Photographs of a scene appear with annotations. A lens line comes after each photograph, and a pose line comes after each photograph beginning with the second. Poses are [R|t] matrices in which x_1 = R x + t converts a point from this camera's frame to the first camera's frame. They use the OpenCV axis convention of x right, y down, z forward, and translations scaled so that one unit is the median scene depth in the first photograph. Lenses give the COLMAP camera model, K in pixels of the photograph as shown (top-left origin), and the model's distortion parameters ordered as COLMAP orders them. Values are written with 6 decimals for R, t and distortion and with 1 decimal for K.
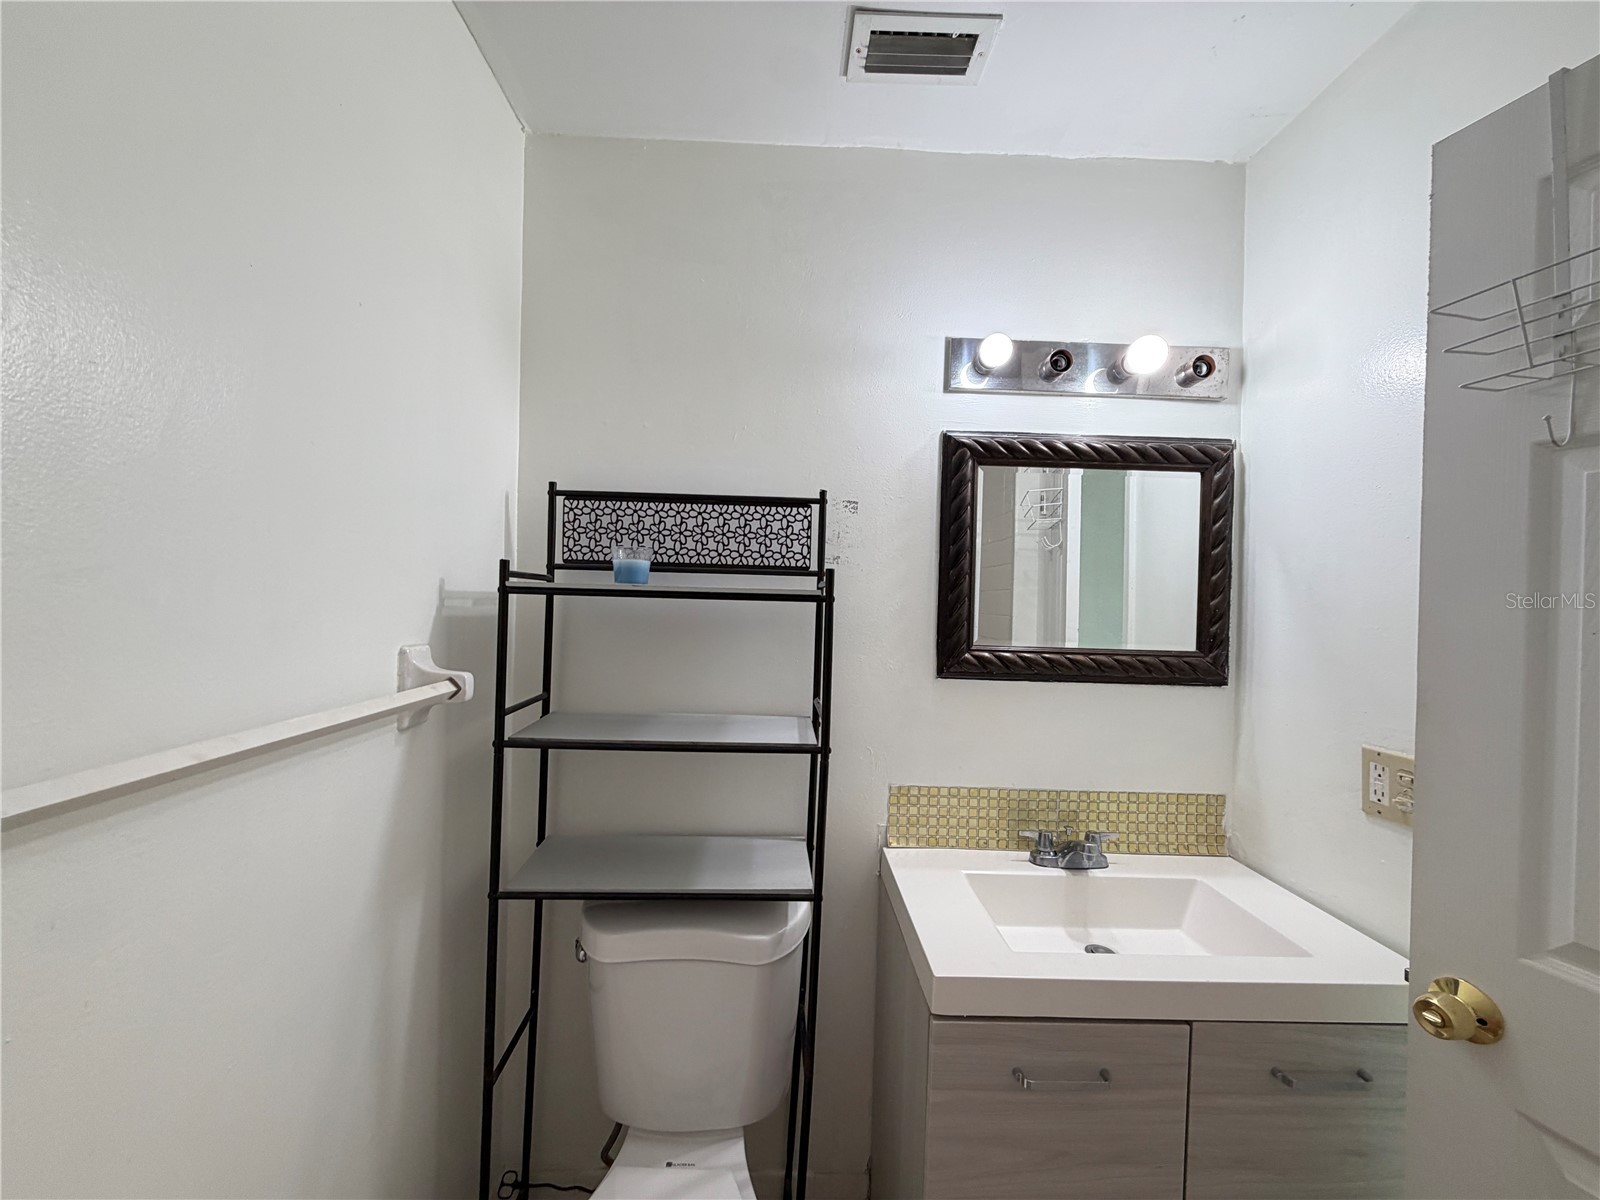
lens RADIAL K [[637.8, 0, 797.1], [0, 637.8, 600.4], [0, 0, 1]] dist [0.000211, 0.000074]
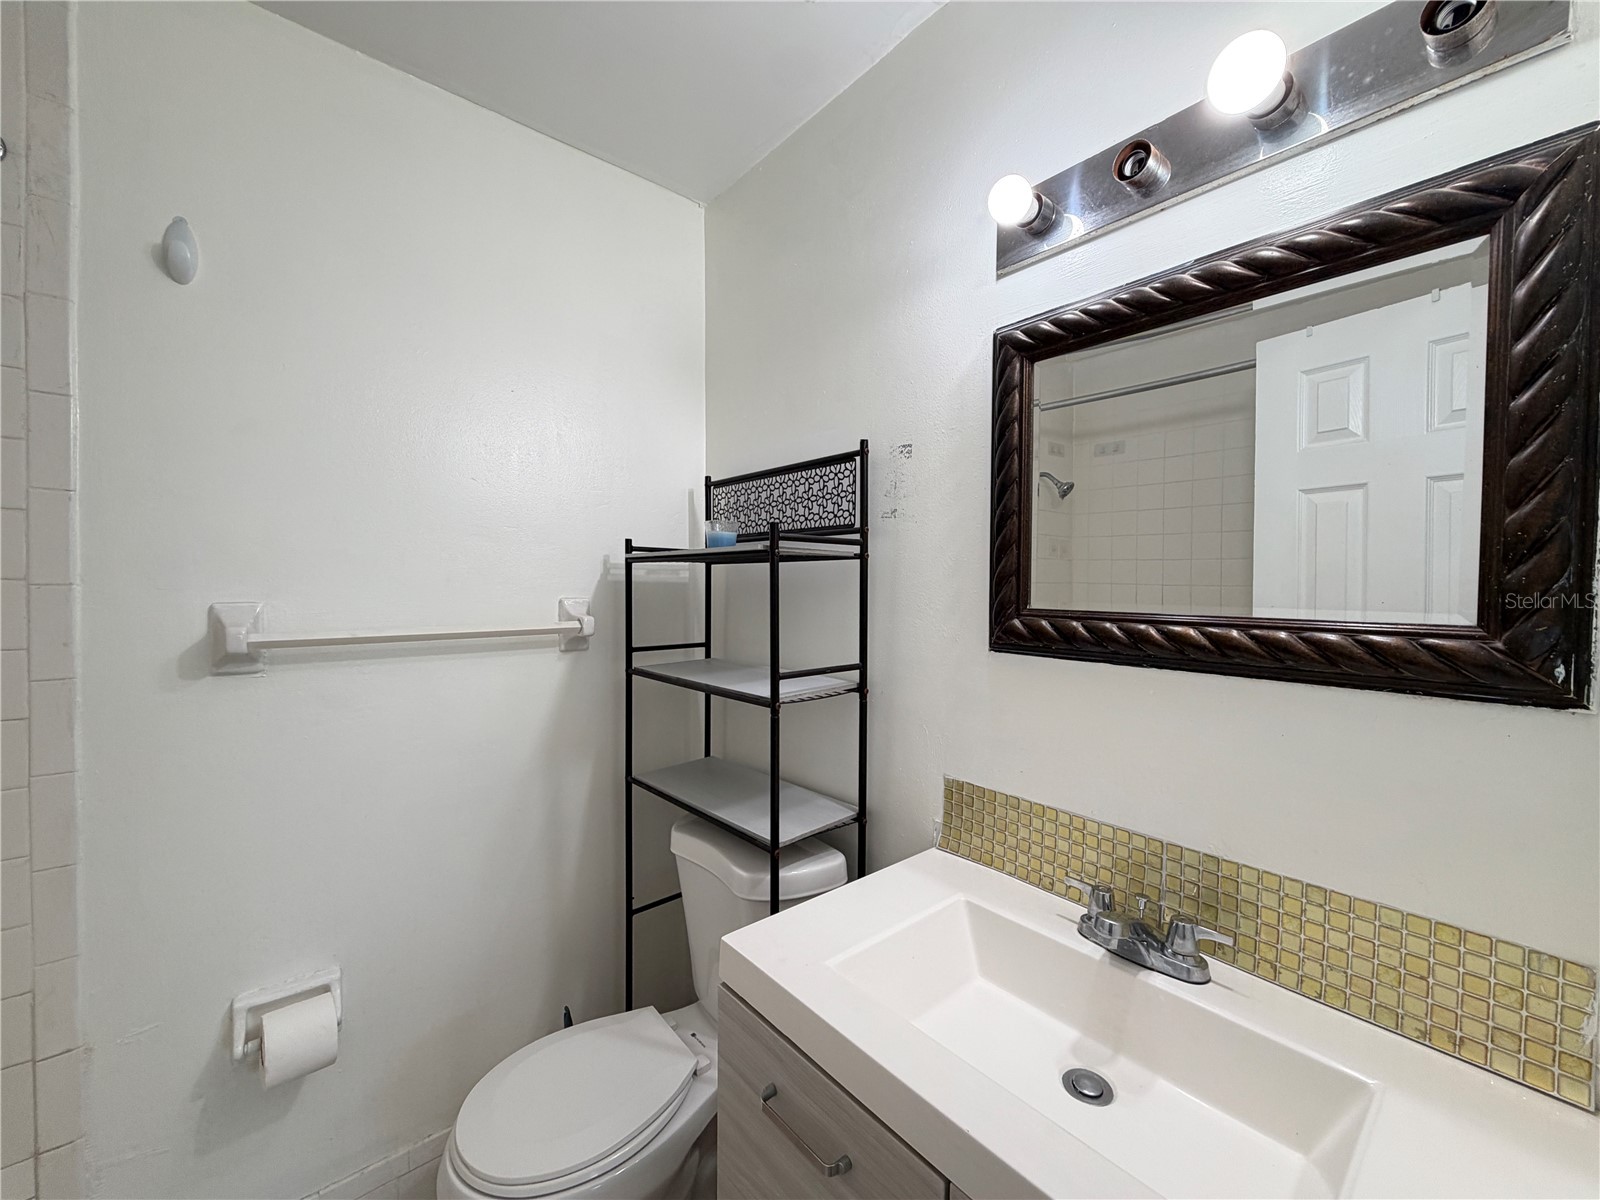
lens RADIAL K [[637.8, 0, 797.1], [0, 637.8, 600.4], [0, 0, 1]] dist [0.000211, 0.000074]
pose [[0.625099, -0.003449, -0.780538, 0.686589], [0.012116, 0.999913, 0.005285, 0.053650], [0.780452, -0.012760, 0.625086, 0.332829]]
